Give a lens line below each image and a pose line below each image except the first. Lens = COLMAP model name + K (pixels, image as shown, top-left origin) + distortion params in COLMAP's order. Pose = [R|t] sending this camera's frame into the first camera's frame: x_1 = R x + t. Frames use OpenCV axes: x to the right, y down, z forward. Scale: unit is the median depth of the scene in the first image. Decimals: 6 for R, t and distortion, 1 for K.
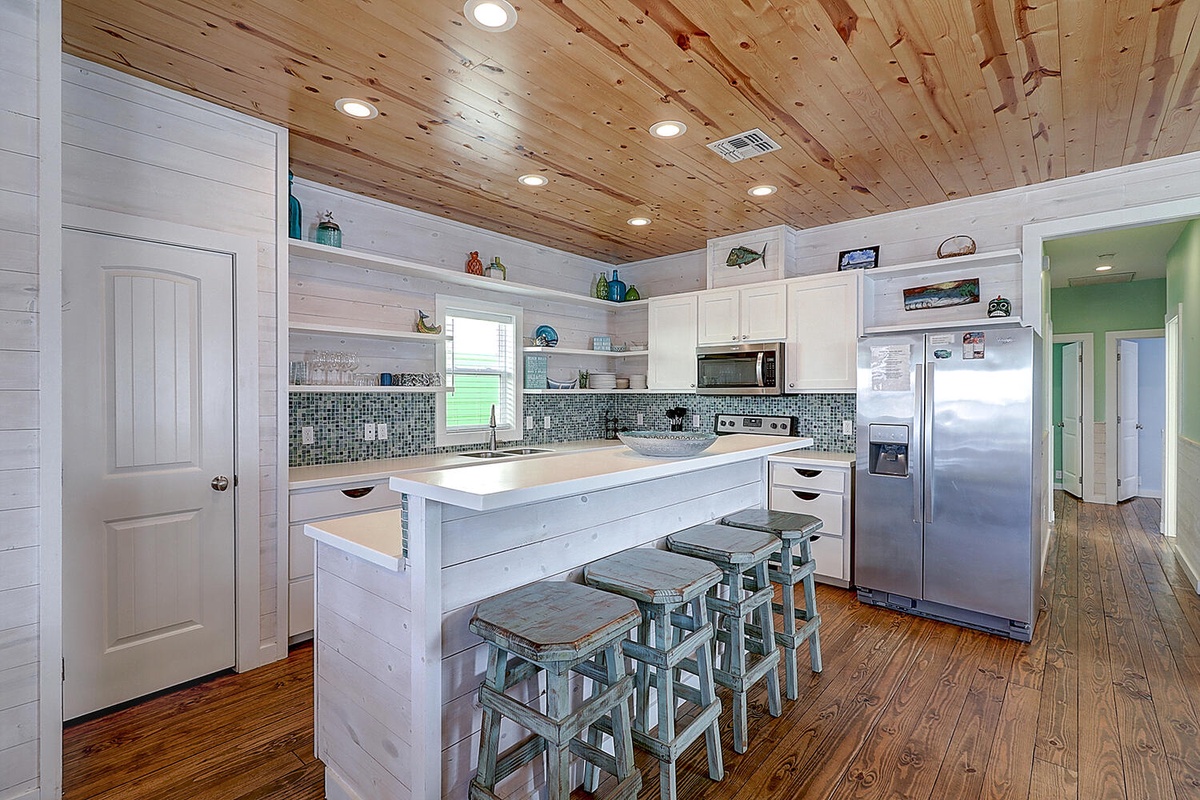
lens RADIAL K [[553.1, 0, 608.3], [0, 553.1, 393.8], [0, 0, 1]] dist [0.009157, -0.004421]
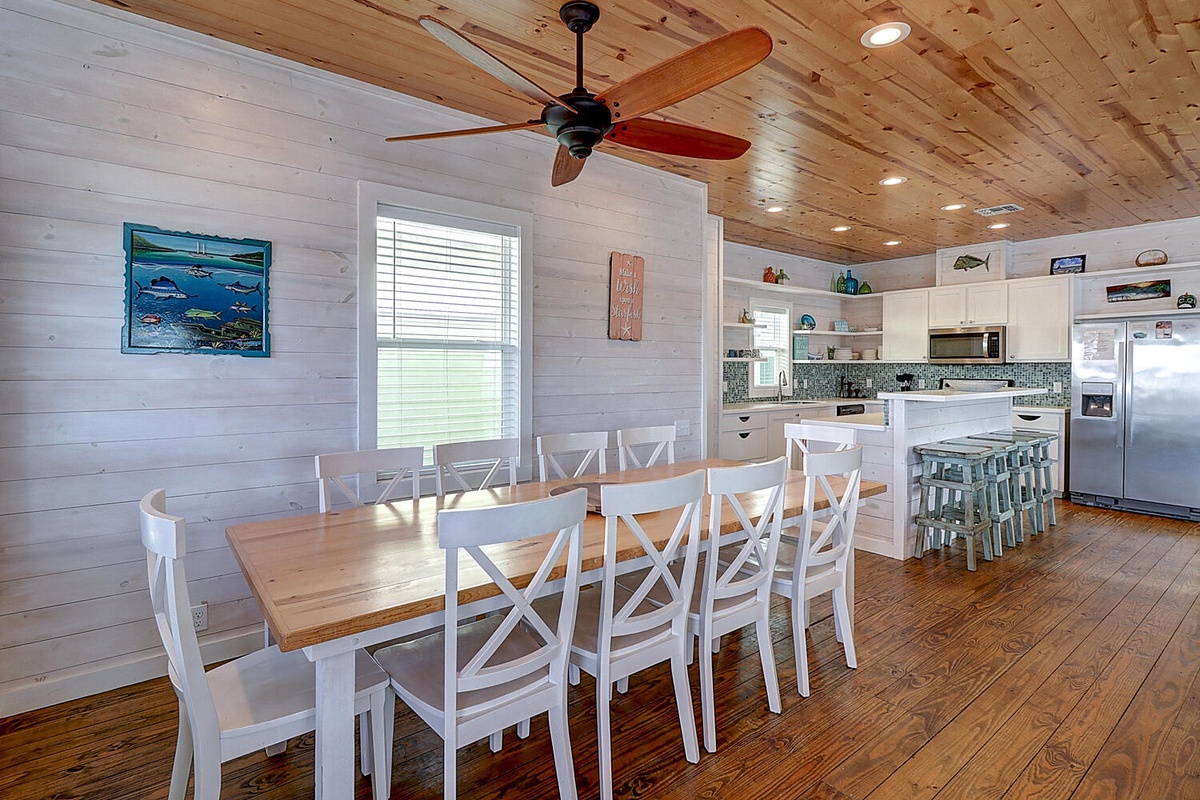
lens RADIAL K [[578.3, 0, 587.7], [0, 578.3, 372.4], [0, 0, 1]] dist [-0.002646, -0.001523]
pose [[0.977229, 0.002870, -0.212170, -0.411564], [-0.001049, 0.999962, 0.008694, 0.012807], [0.212187, -0.008273, 0.977194, -0.656720]]
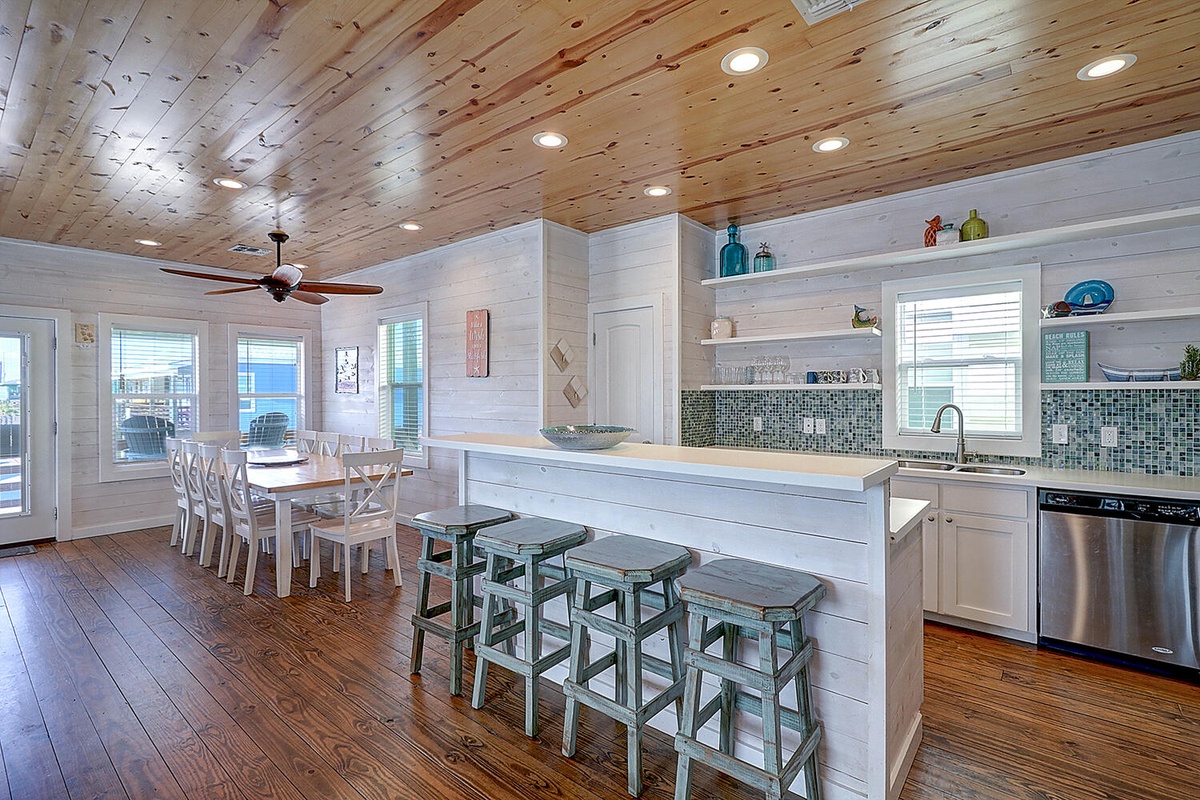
lens RADIAL K [[553.1, 0, 598.4], [0, 553.1, 395.0], [0, 0, 1]] dist [0.009157, -0.004421]
pose [[0.013345, 0.005109, -0.999898, 0.608551], [0.003256, 0.999981, 0.005153, 0.000661], [0.999906, -0.003325, 0.013328, 0.519682]]
